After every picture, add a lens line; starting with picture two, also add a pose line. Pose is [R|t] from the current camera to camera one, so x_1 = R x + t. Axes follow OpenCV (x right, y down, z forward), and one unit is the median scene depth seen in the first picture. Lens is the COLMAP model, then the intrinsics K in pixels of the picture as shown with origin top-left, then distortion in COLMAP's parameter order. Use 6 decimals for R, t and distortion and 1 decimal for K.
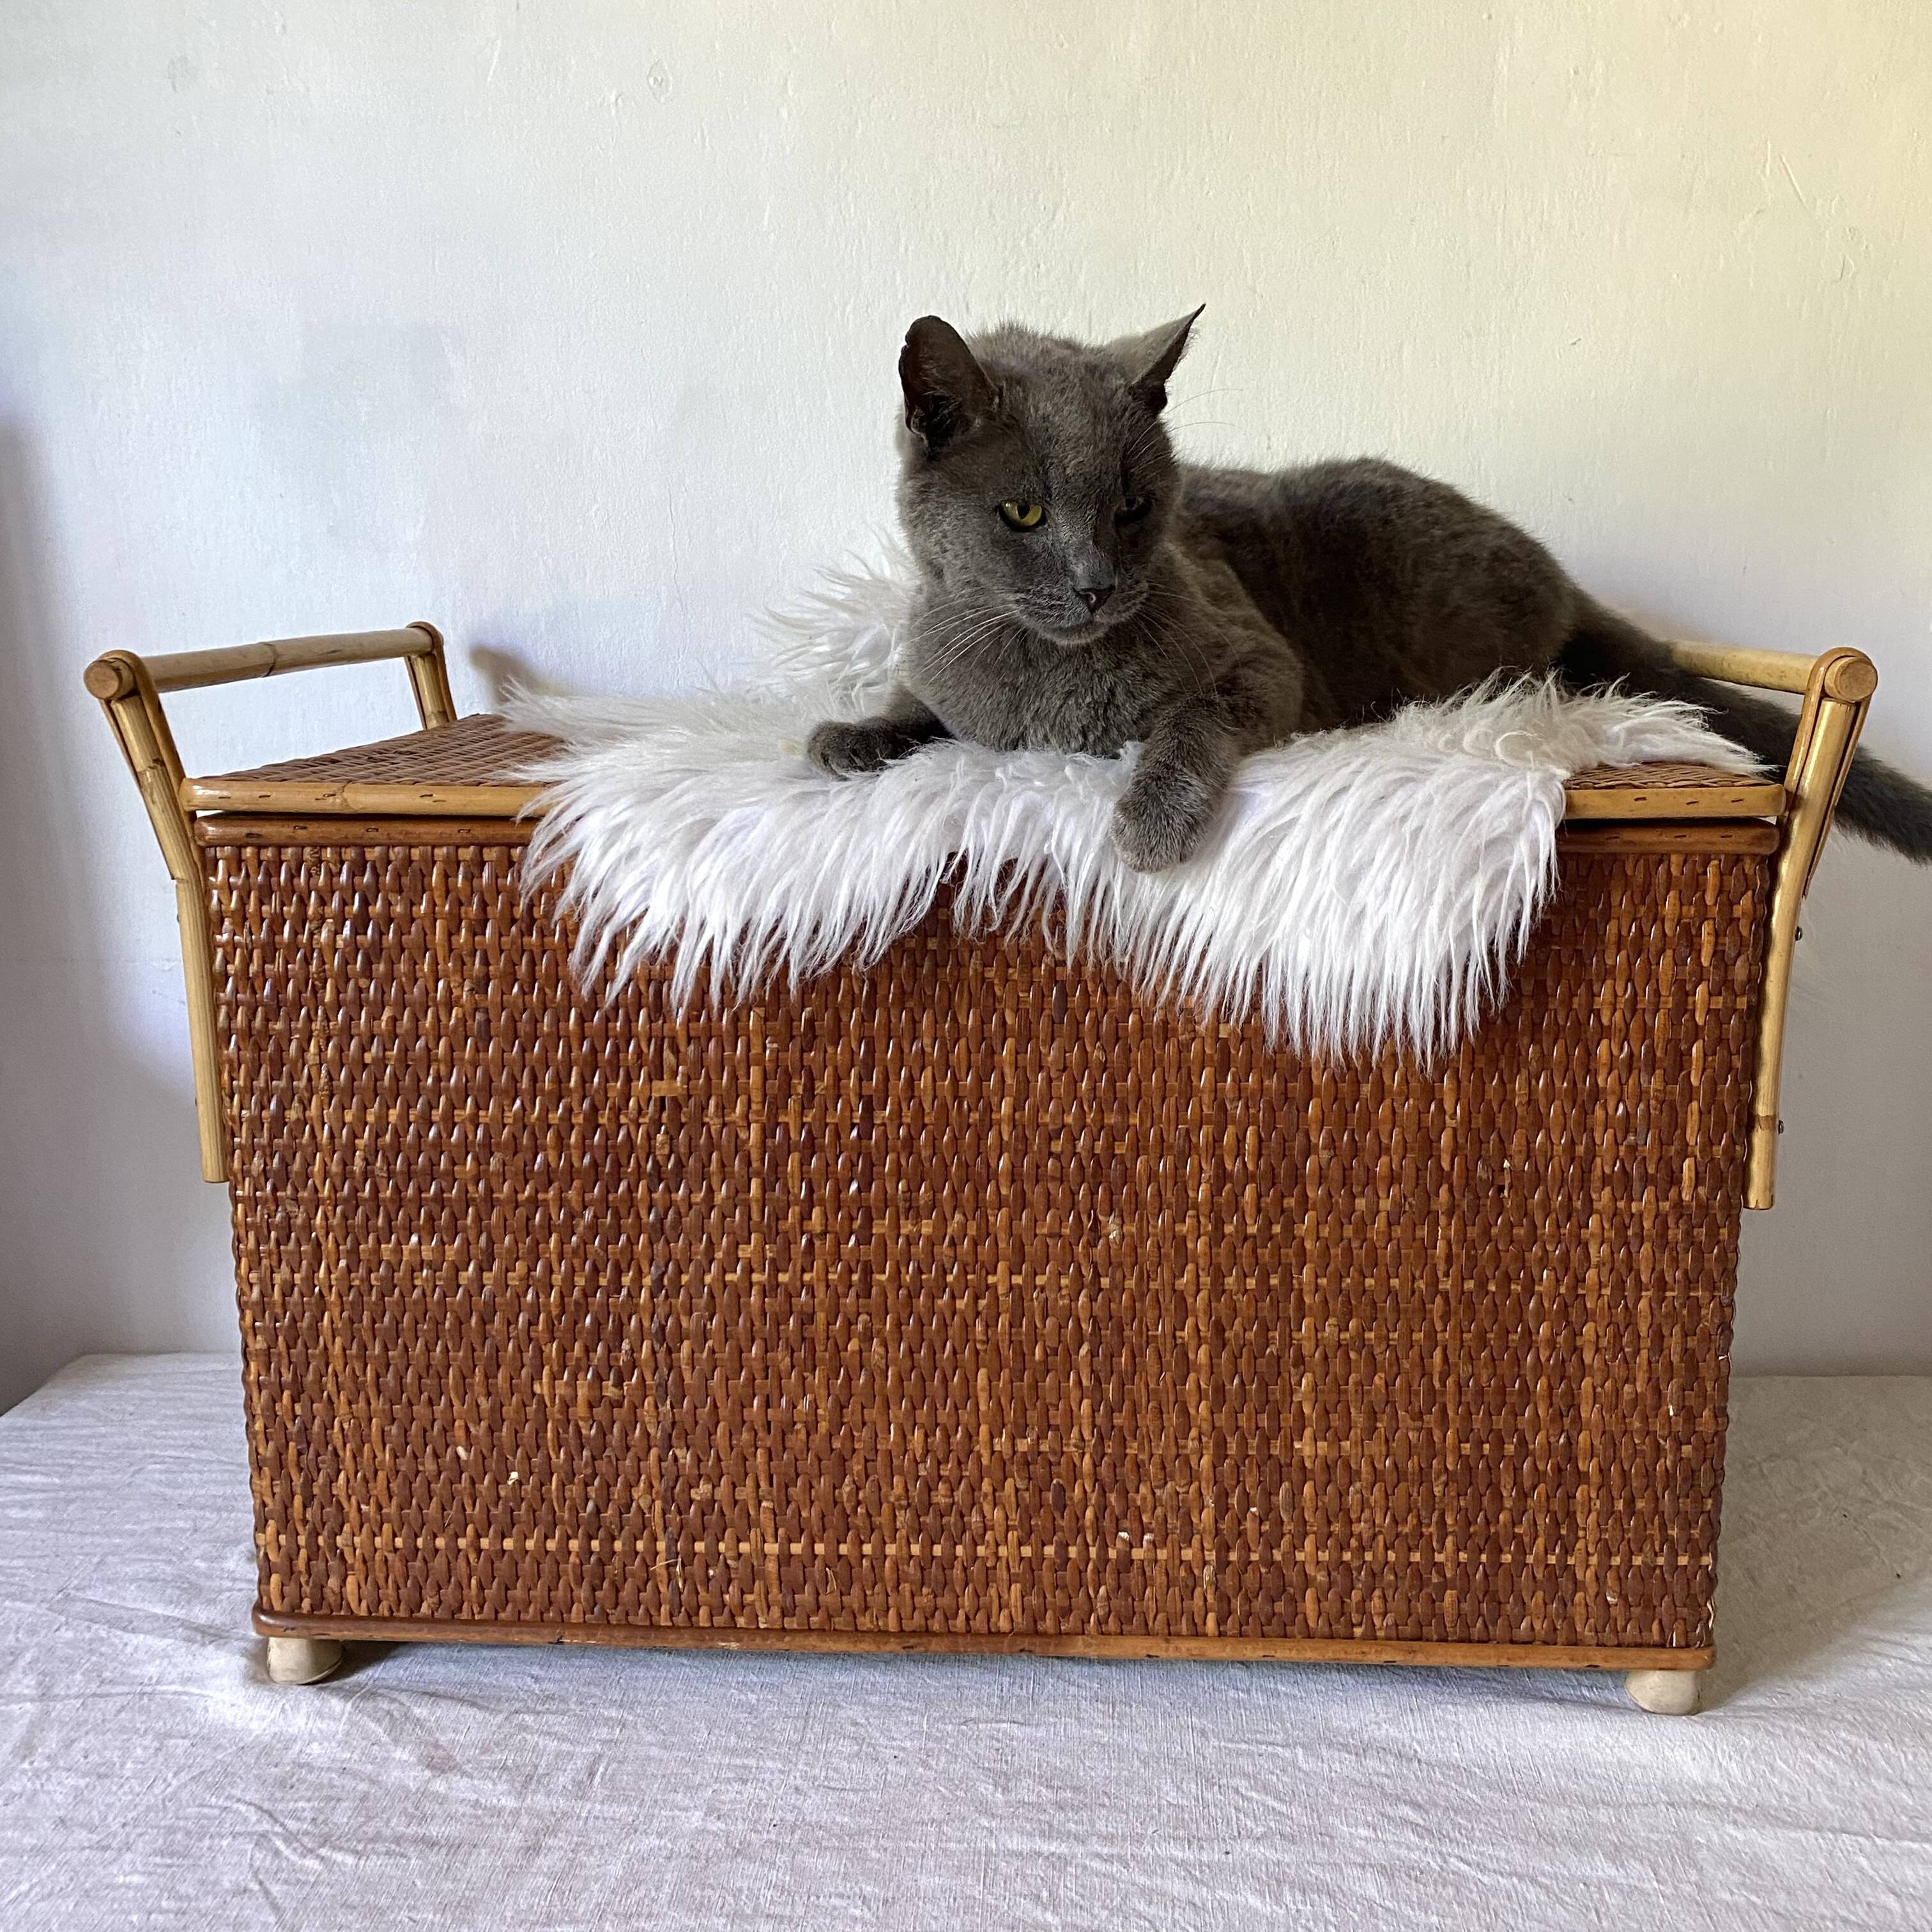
lens RADIAL K [[2064.8, 0, 993.9], [0, 2064.8, 922.6], [0, 0, 1]] dist [-0.035646, 0.000000]
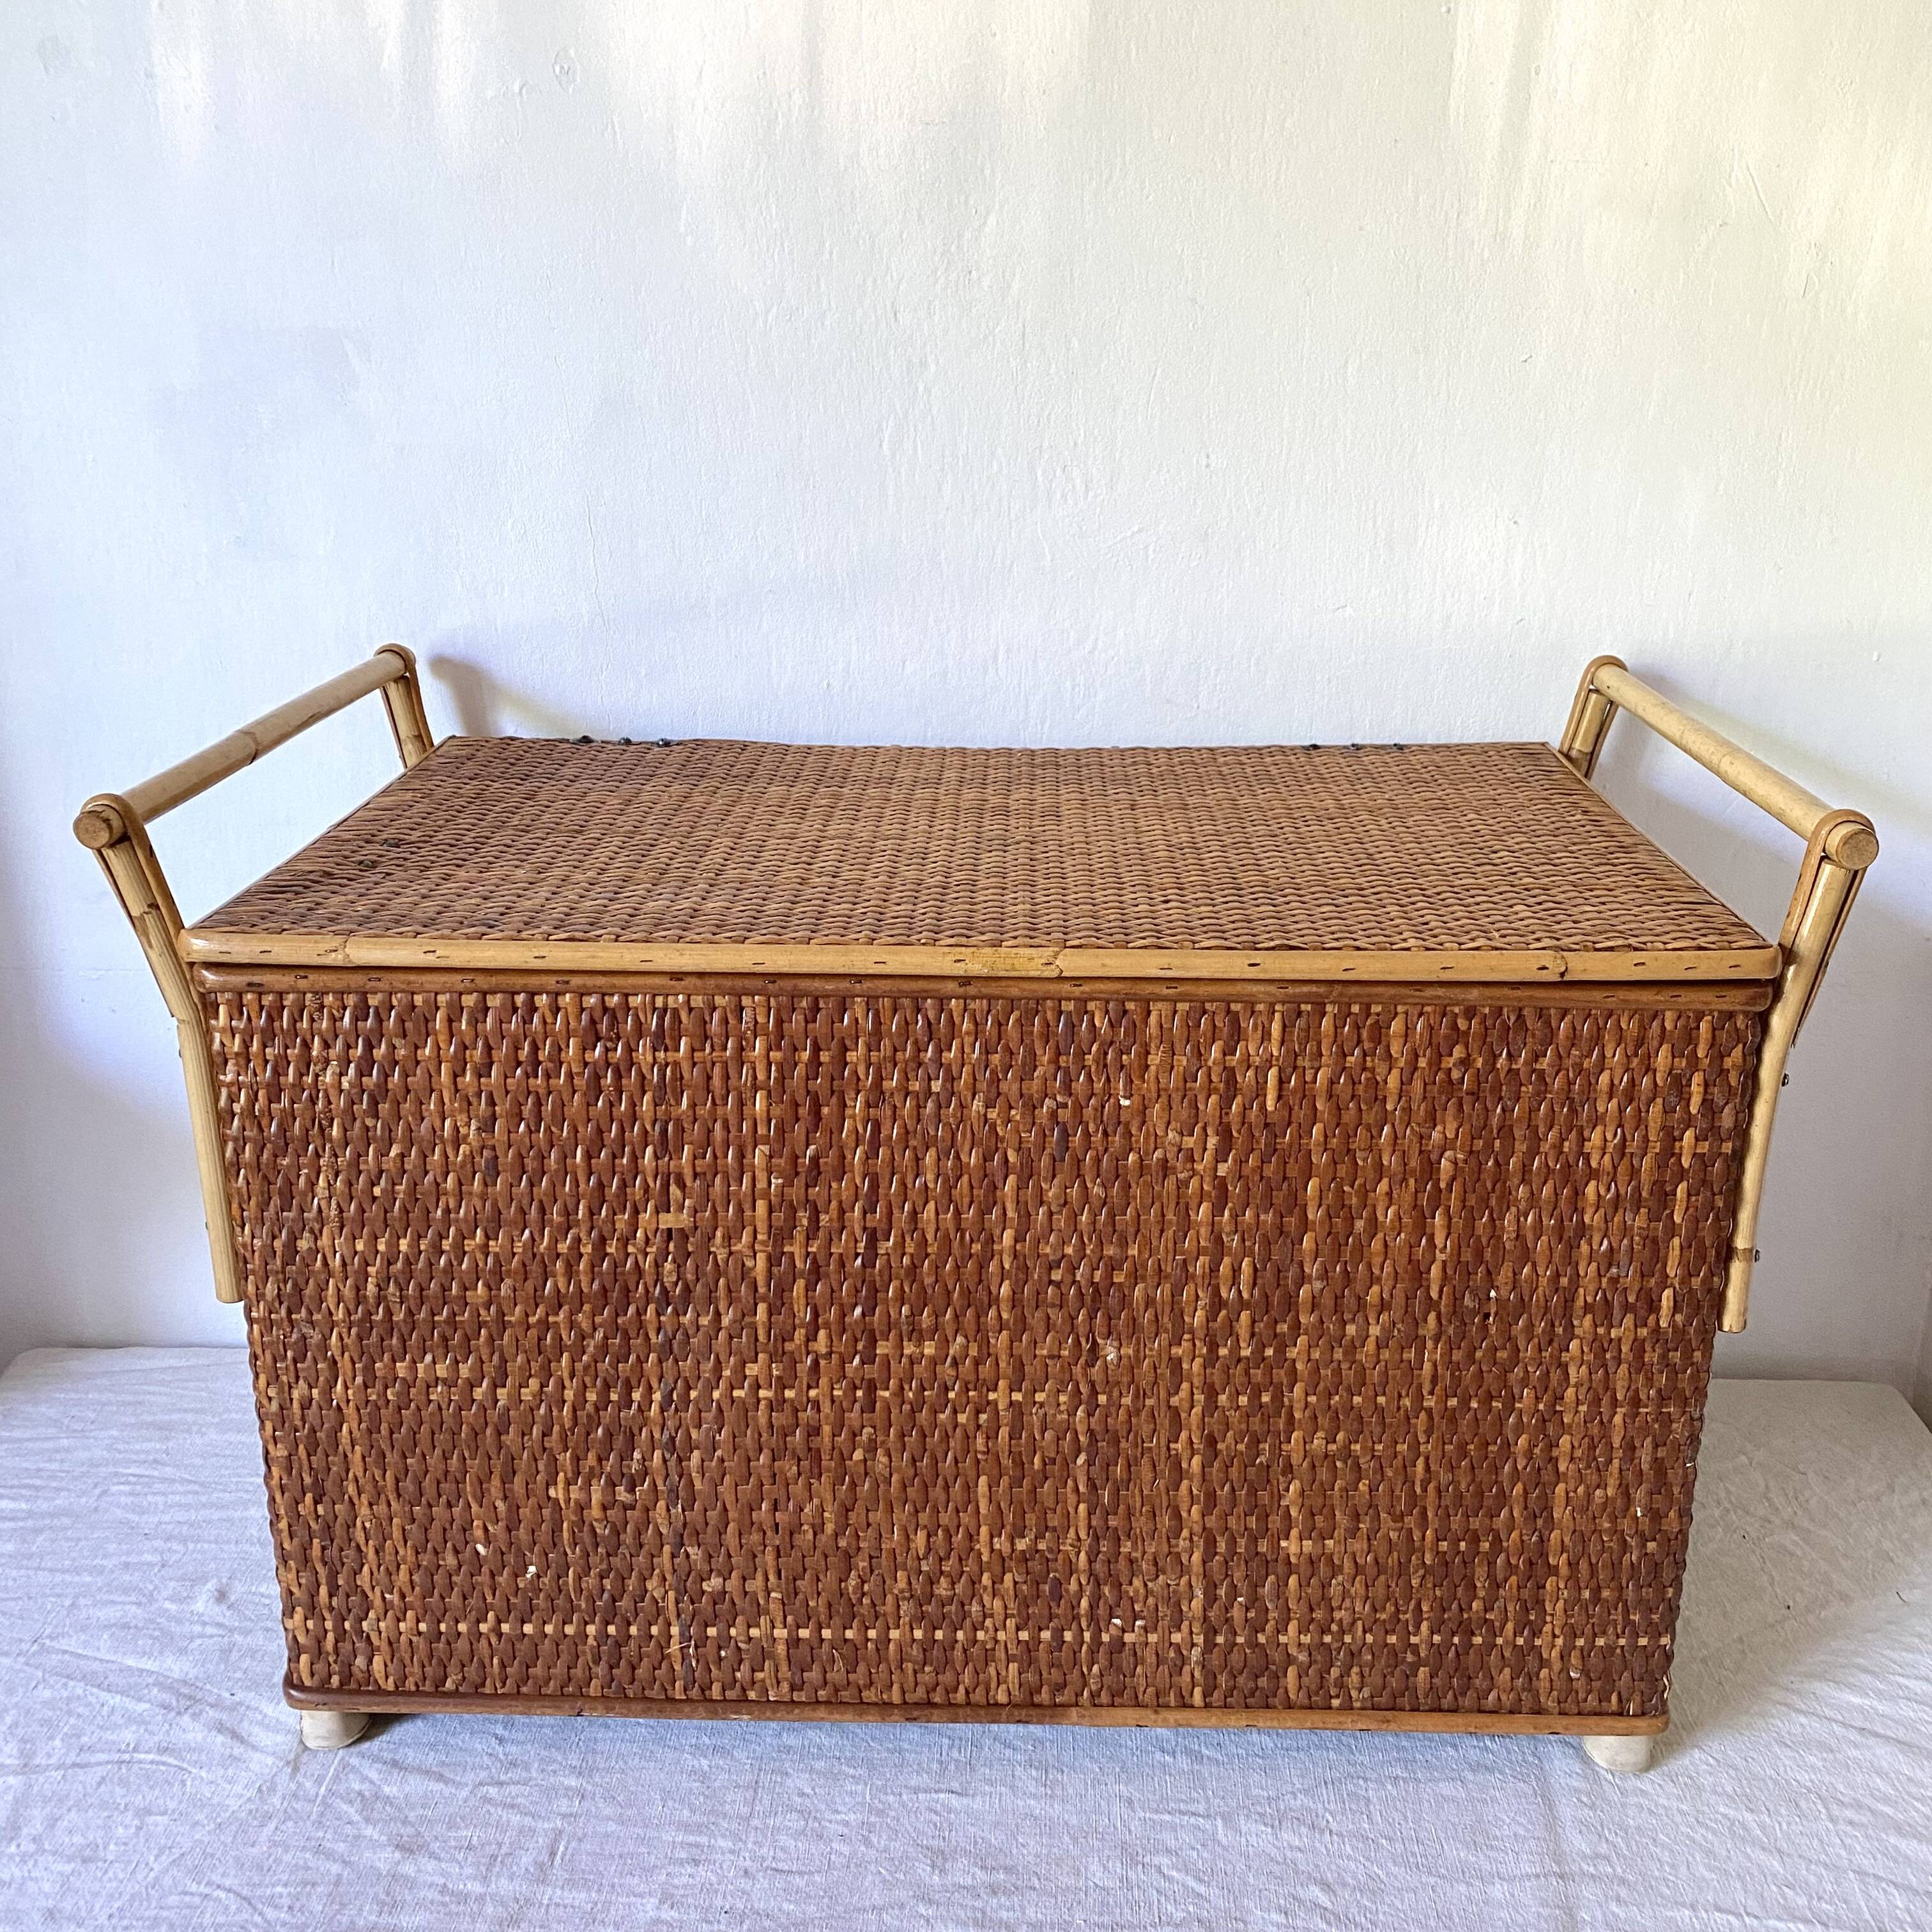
lens RADIAL K [[2064.8, 0, 982.9], [0, 2064.8, 936.4], [0, 0, 1]] dist [-0.035646, 0.000000]
pose [[0.999753, -0.002040, 0.022146, -0.028334], [-0.001004, 0.990626, 0.136597, -0.196861], [-0.022217, -0.136585, 0.990379, 0.008065]]
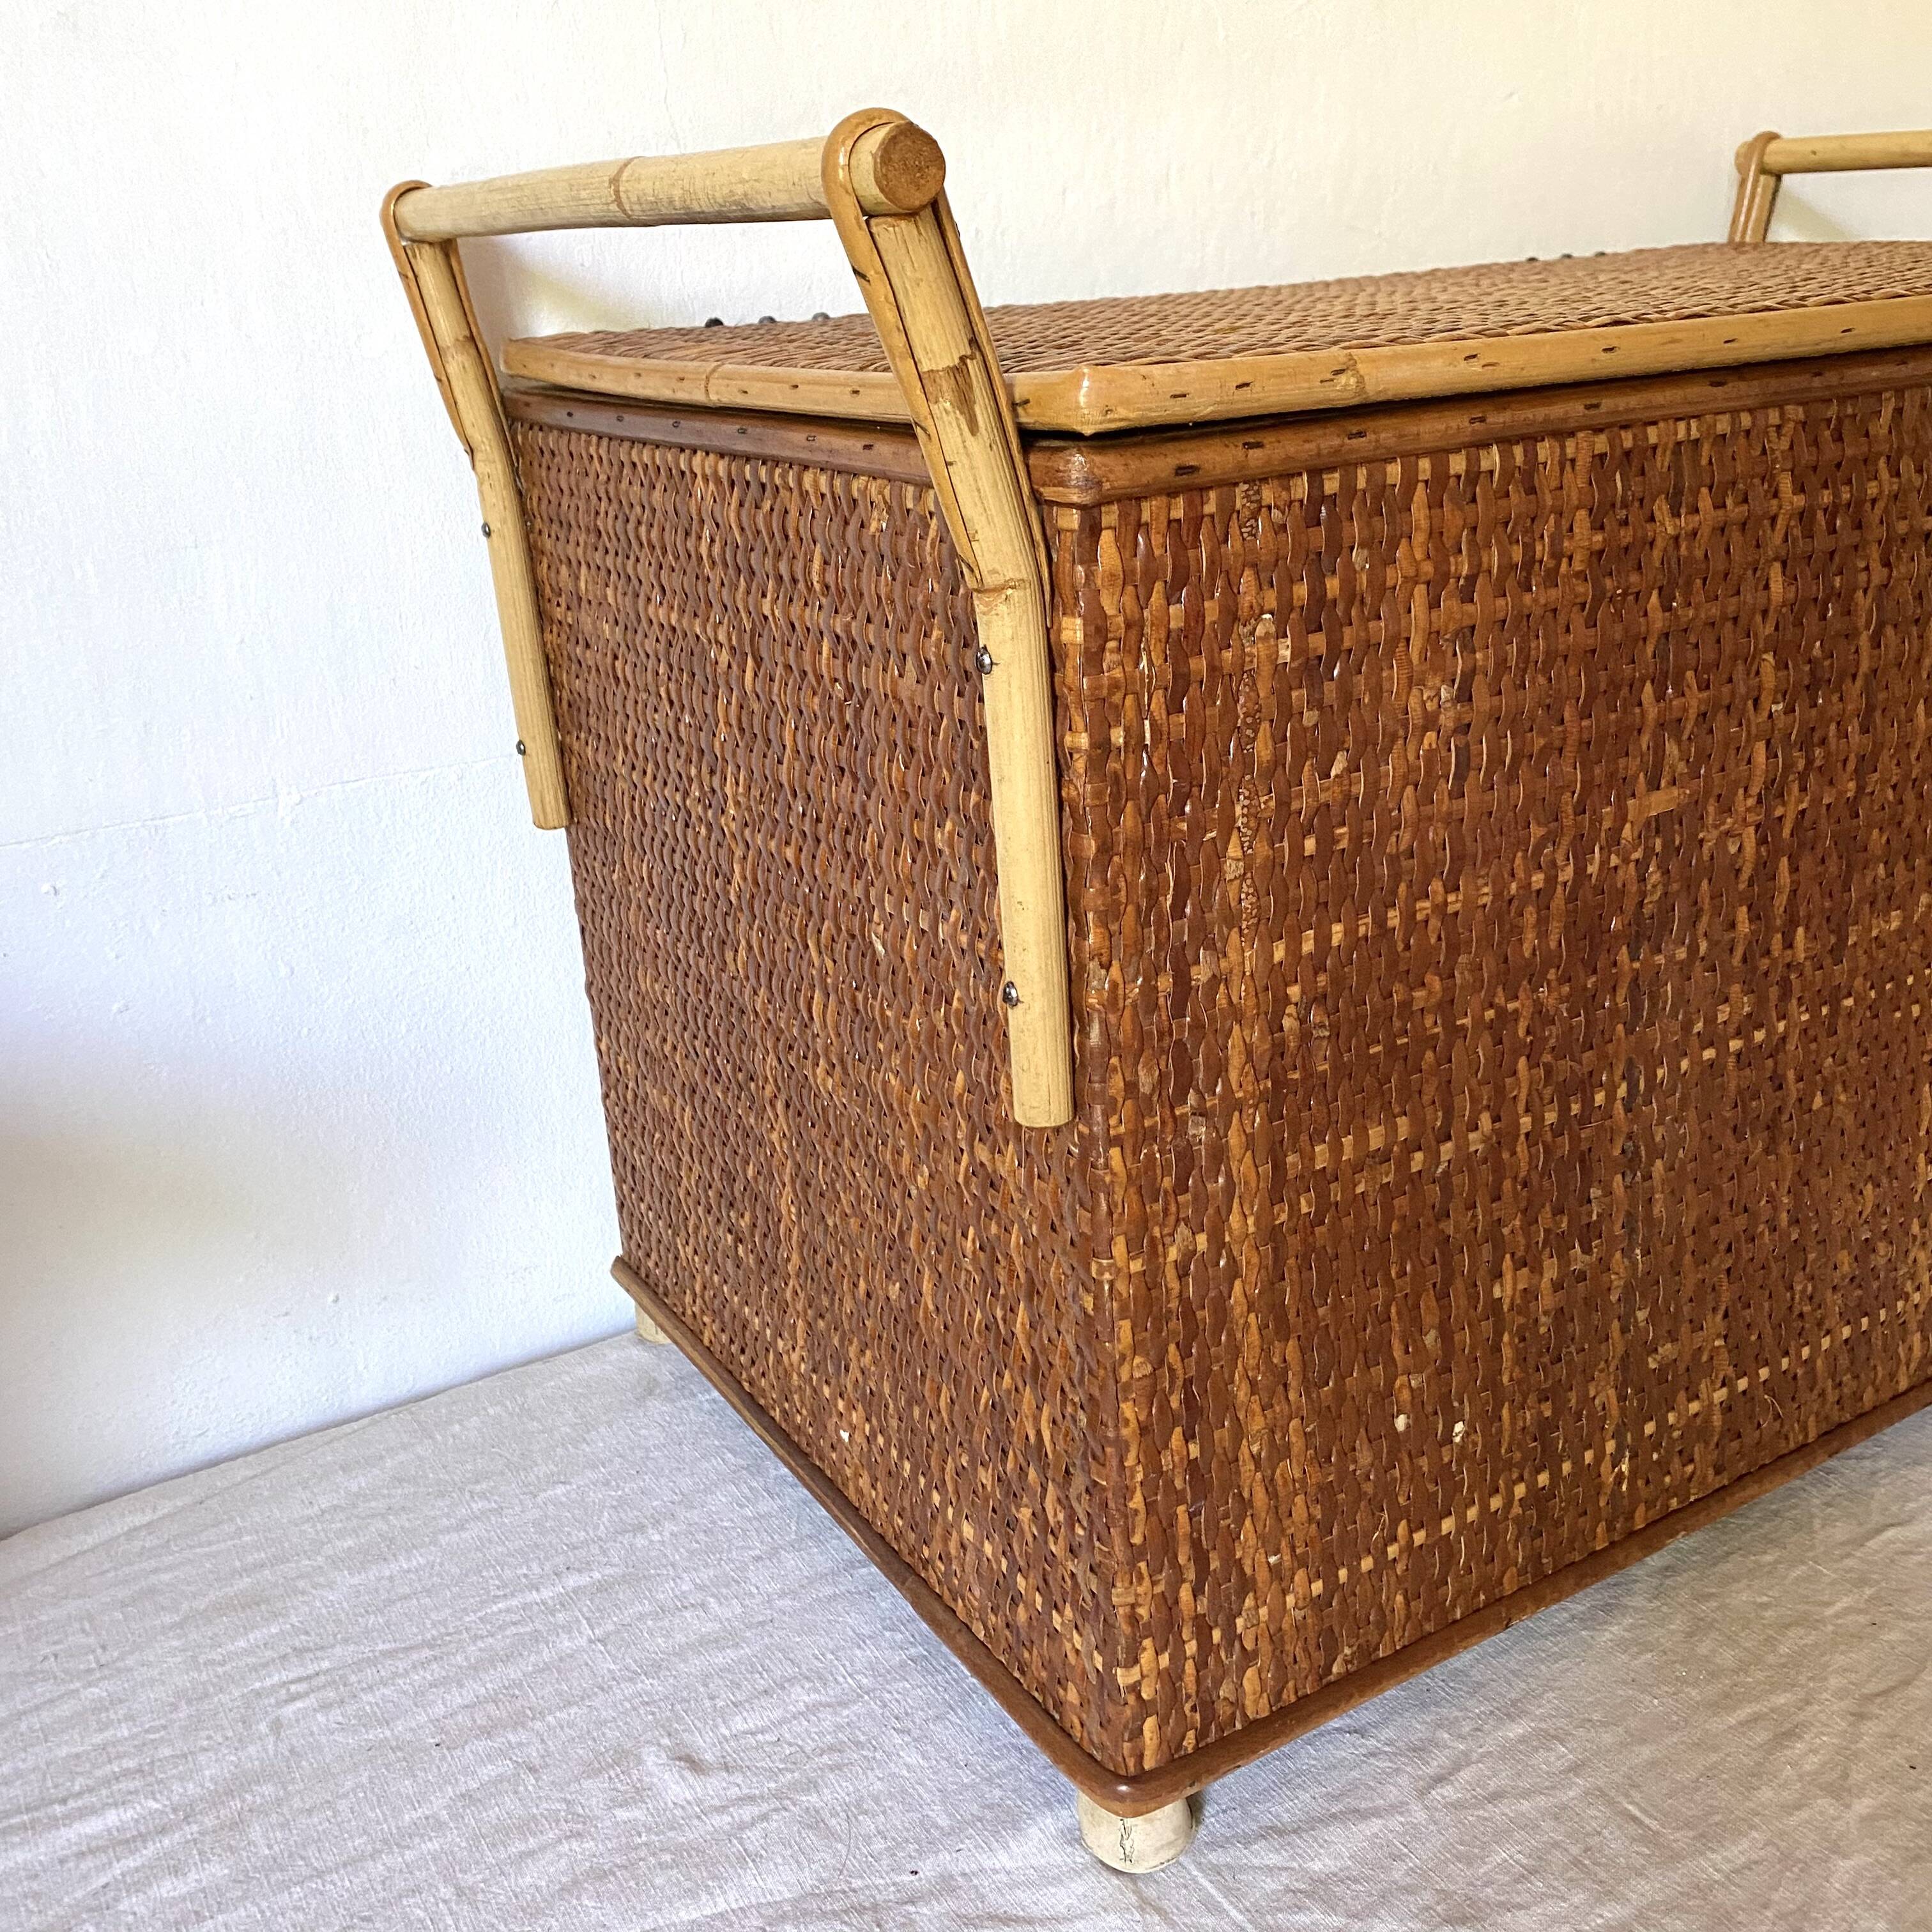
lens RADIAL K [[2064.8, 0, 969.3], [0, 2064.8, 949.1], [0, 0, 1]] dist [-0.035646, 0.000000]
pose [[0.833878, -0.223170, 0.504820, -0.684080], [0.140698, 0.970345, 0.196558, -0.033811], [-0.533715, -0.092878, 0.840548, 0.558772]]
